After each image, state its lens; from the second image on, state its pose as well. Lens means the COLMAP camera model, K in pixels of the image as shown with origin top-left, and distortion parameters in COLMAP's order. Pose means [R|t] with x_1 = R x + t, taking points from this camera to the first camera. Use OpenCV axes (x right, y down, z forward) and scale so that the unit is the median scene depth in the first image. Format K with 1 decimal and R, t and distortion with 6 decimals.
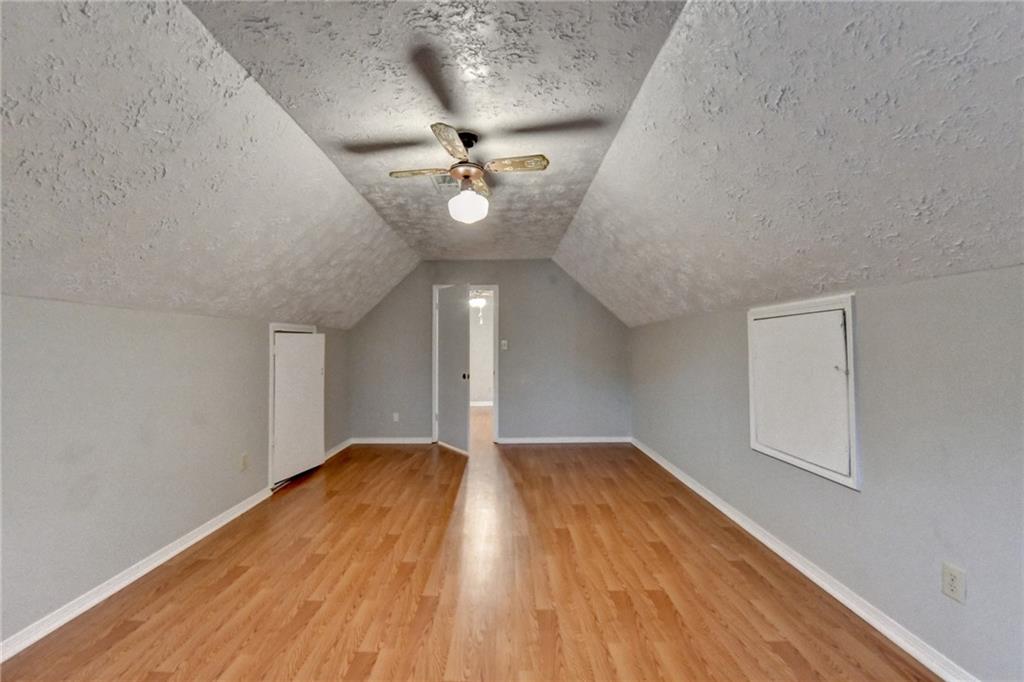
lens RADIAL K [[411.0, 0, 503.3], [0, 411.0, 345.0], [0, 0, 1]] dist [-0.008972, -0.004497]
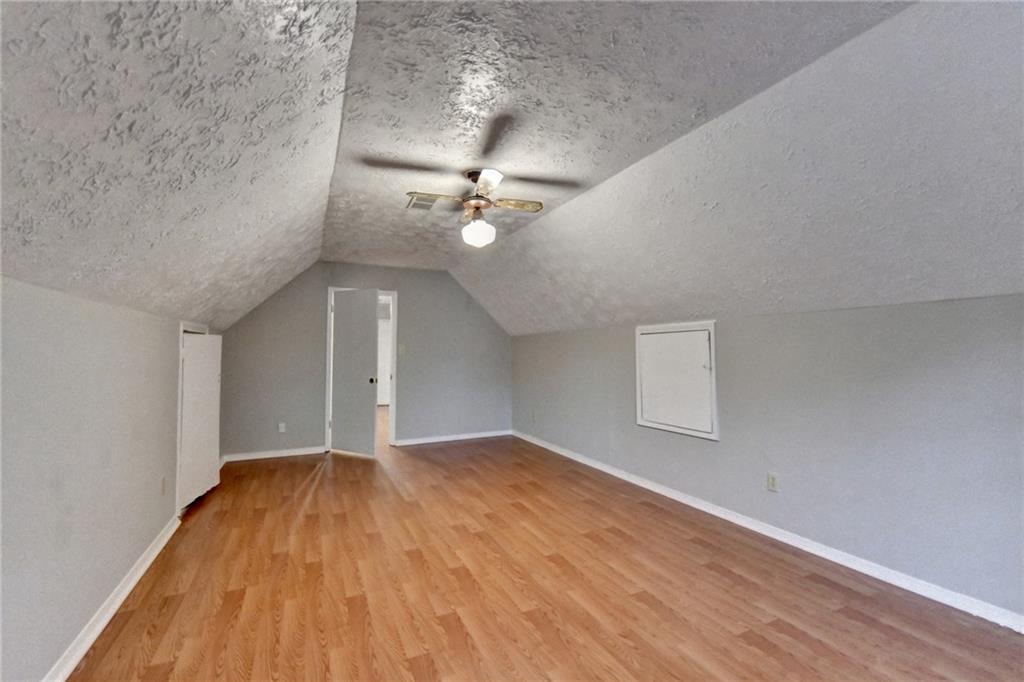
lens RADIAL K [[411.0, 0, 503.3], [0, 411.0, 345.0], [0, 0, 1]] dist [-0.008972, -0.004497]
pose [[0.897888, 0.015374, 0.439956, -0.440856], [-0.009366, 0.999831, -0.015823, 0.003453], [-0.440125, 0.010086, 0.897880, -0.075904]]
